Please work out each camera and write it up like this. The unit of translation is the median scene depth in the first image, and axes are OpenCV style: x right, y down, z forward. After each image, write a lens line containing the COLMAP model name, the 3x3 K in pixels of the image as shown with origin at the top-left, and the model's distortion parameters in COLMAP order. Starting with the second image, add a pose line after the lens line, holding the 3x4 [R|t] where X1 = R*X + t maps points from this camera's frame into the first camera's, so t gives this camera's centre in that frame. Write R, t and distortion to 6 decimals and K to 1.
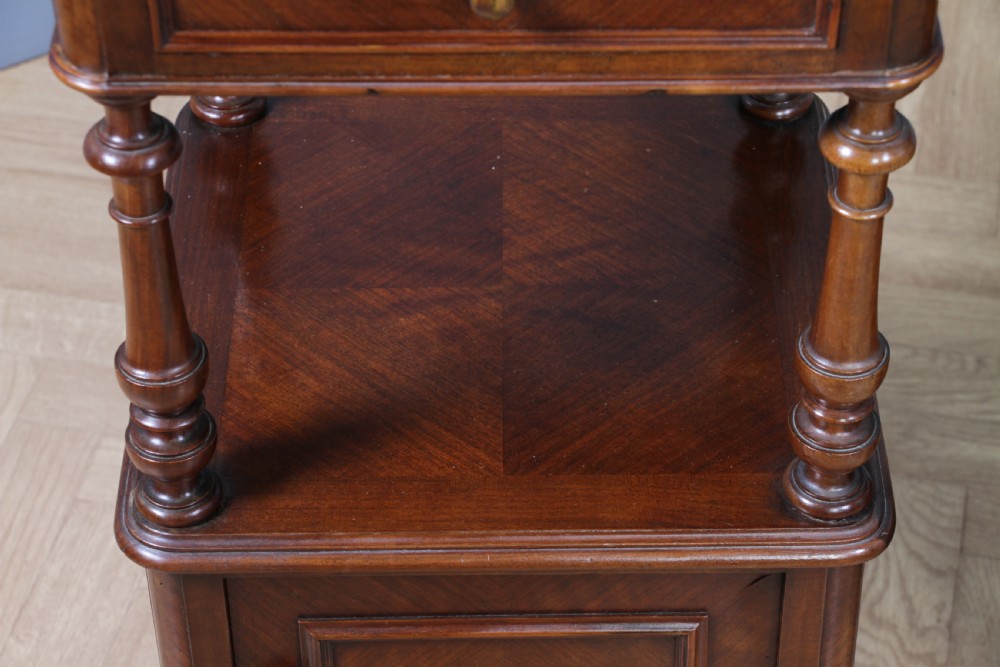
lens RADIAL K [[2522.2, 0, 500.0], [0, 2522.2, 333.5], [0, 0, 1]] dist [0.309104, 0.418263]
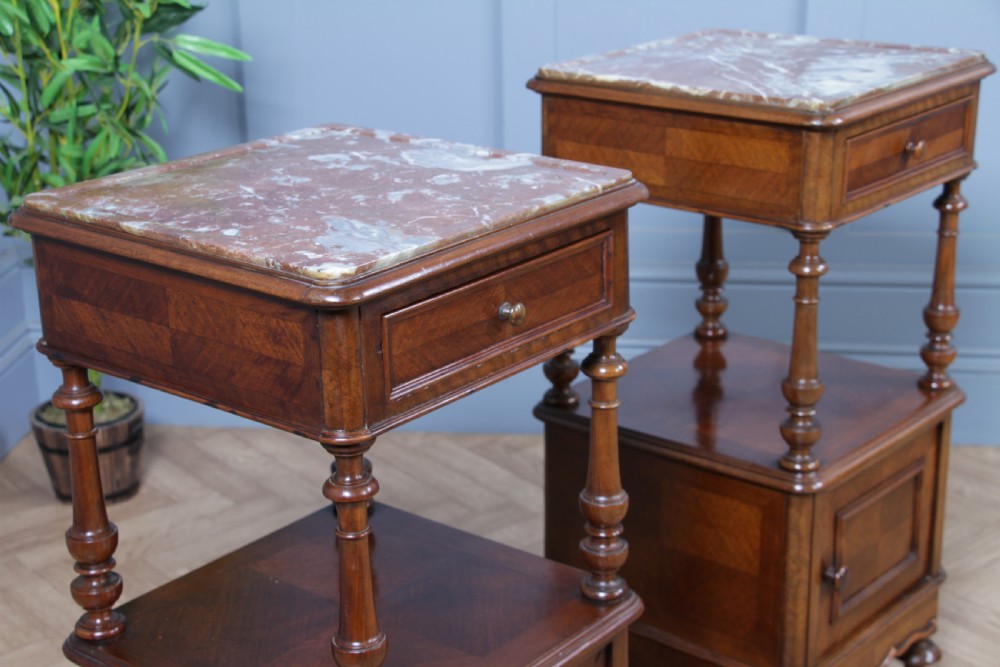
lens RADIAL K [[1704.1, 0, 504.9], [0, 1704.1, 343.1], [0, 0, 1]] dist [0.033061, 0.882876]
pose [[0.628554, -0.258696, 0.733482, -0.730055], [0.534314, 0.828921, -0.165522, 0.073439], [-0.565179, 0.495949, 0.659247, 0.117741]]
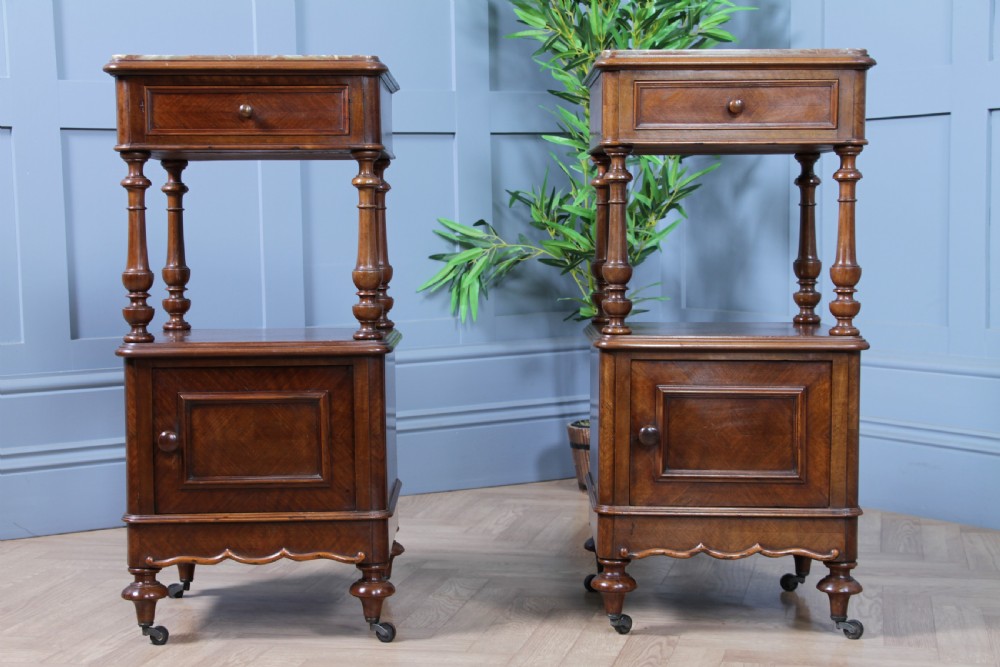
lens RADIAL K [[1850.8, 0, 496.6], [0, 1850.8, 343.4], [0, 0, 1]] dist [0.208695, 0.075985]
pose [[0.999990, 0.001025, 0.004465, 0.245186], [0.002008, 0.777826, -0.628477, 1.280016], [-0.004117, 0.628479, 0.777816, -0.577442]]
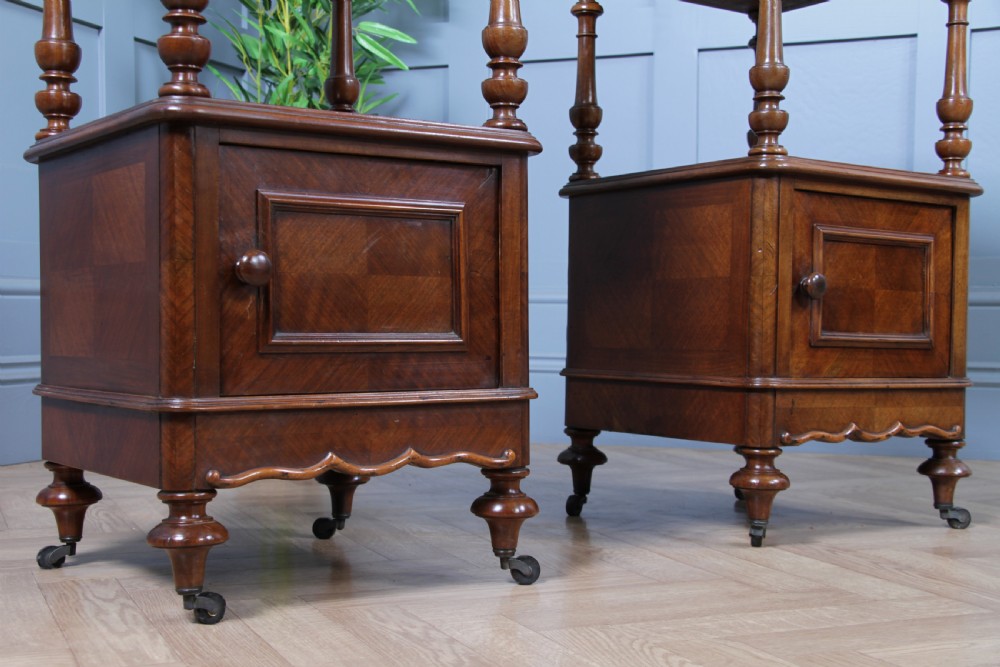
lens RADIAL K [[1366.4, 0, 499.4], [0, 1366.4, 351.8], [0, 0, 1]] dist [-0.020948, 0.434174]
pose [[0.815649, 0.004700, 0.578528, -0.437562], [0.382057, 0.746537, -0.544715, 0.692941], [-0.434453, 0.665327, 0.607116, 0.450174]]
